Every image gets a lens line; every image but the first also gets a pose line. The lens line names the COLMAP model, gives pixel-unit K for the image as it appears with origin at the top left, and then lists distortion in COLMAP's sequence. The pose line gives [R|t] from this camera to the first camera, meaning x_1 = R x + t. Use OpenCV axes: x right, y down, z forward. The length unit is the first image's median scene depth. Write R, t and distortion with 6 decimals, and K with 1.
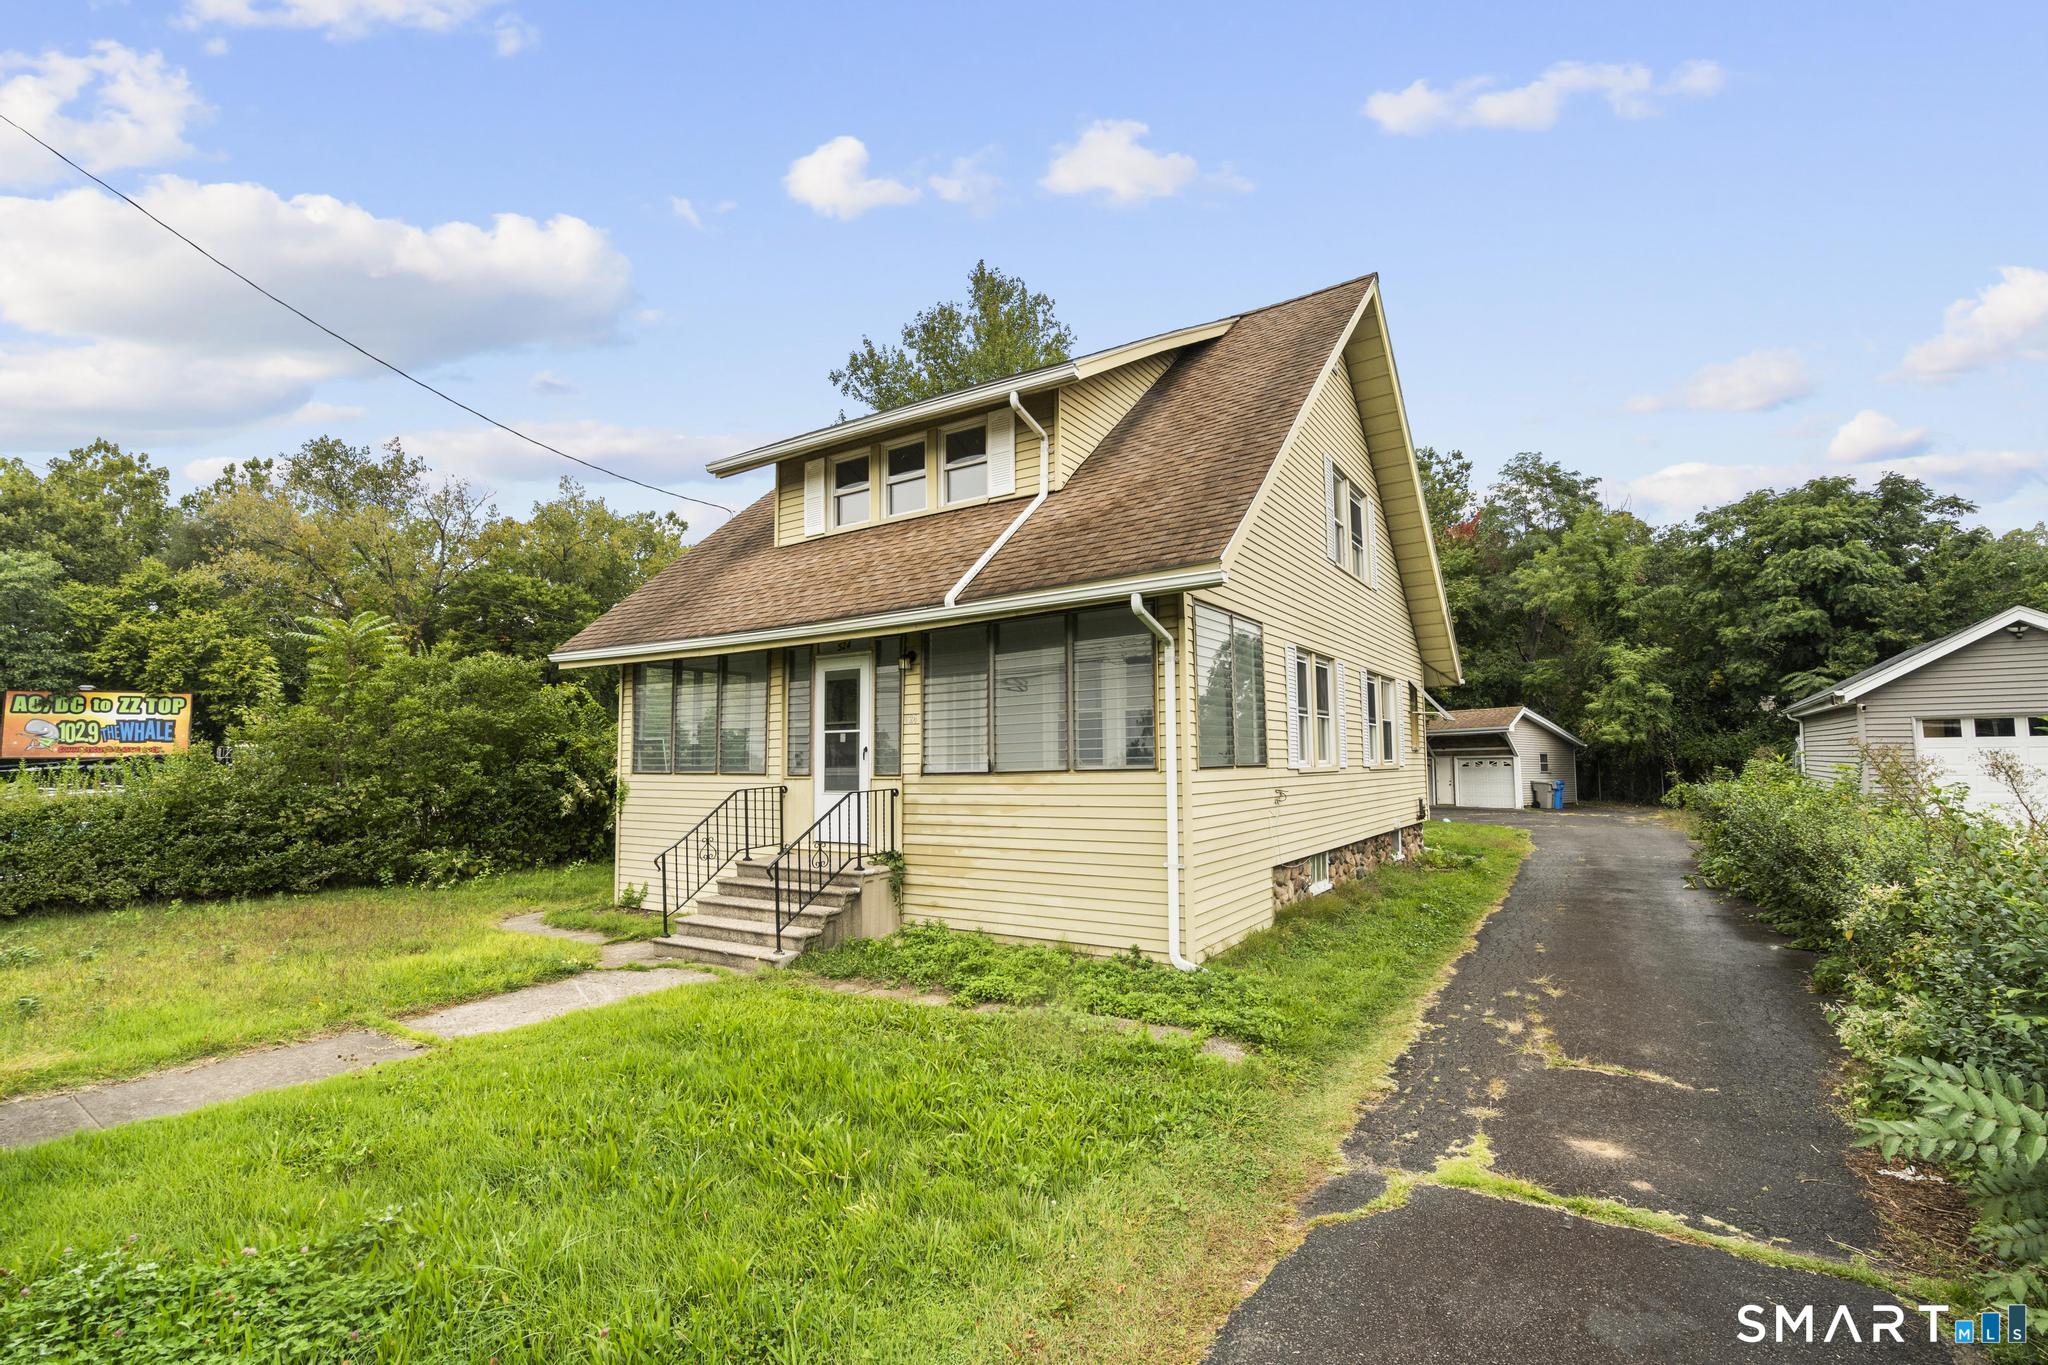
lens RADIAL K [[917.3, 0, 1031.9], [0, 917.3, 671.0], [0, 0, 1]] dist [-0.007293, 0.003764]
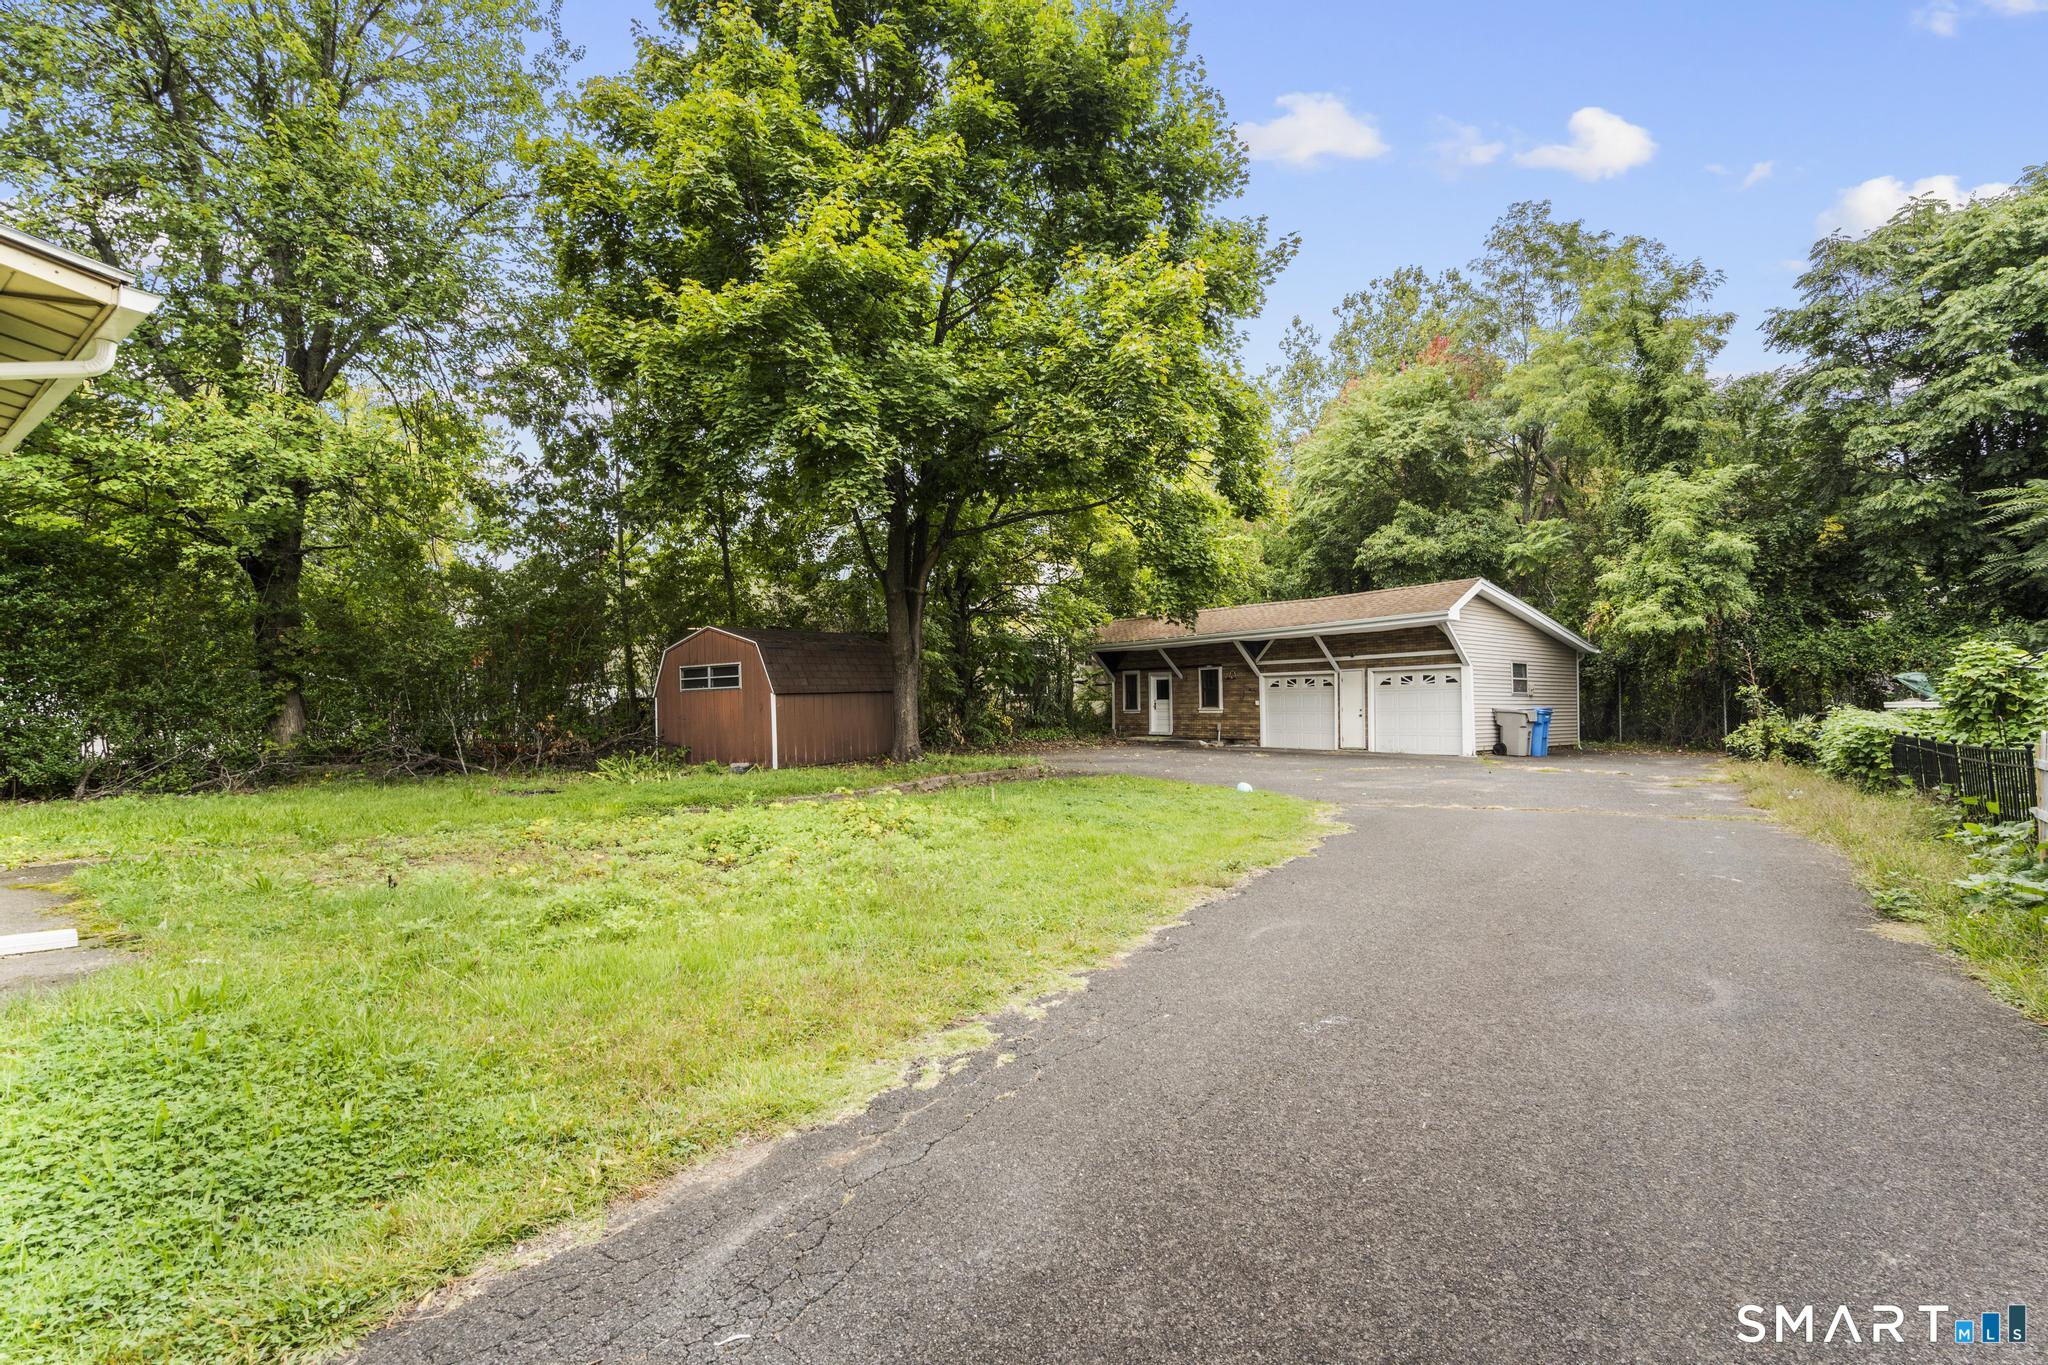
lens RADIAL K [[917.3, 0, 1012.8], [0, 917.3, 697.7], [0, 0, 1]] dist [-0.007293, 0.003764]
pose [[0.999057, -0.005976, -0.043002, 0.259411], [0.010348, 0.994712, 0.102177, 0.049481], [0.042164, -0.102525, 0.993836, 0.399648]]
